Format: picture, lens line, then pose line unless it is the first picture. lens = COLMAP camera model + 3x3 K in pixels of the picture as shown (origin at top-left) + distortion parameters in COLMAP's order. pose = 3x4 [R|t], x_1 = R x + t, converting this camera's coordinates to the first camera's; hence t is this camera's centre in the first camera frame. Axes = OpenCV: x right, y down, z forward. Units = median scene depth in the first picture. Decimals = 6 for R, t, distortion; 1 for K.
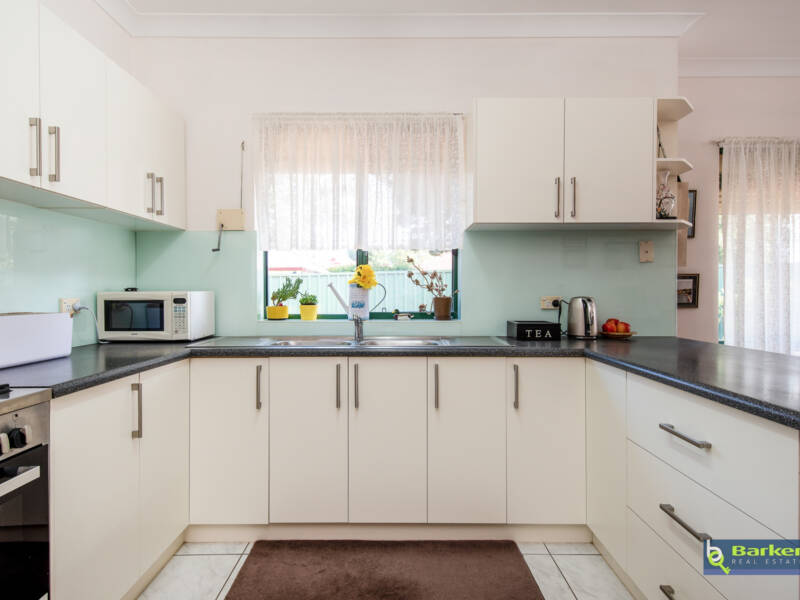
lens RADIAL K [[449.9, 0, 399.8], [0, 449.9, 285.9], [0, 0, 1]] dist [0.034885, -0.027652]
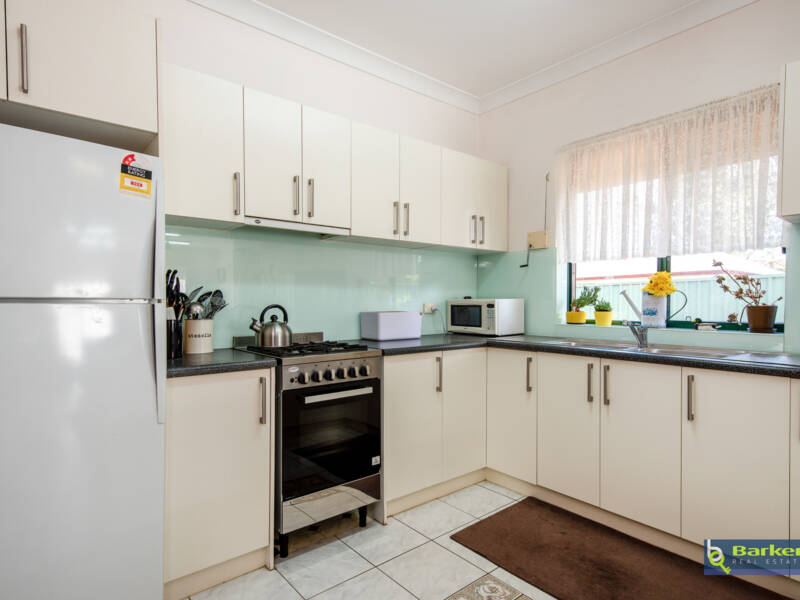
lens RADIAL K [[449.9, 0, 399.8], [0, 449.9, 285.9], [0, 0, 1]] dist [0.034885, -0.027652]
pose [[0.638261, -0.024021, -0.769445, 0.336124], [0.010573, 0.999692, -0.022439, 0.000425], [0.769747, 0.006186, 0.638319, -0.067424]]
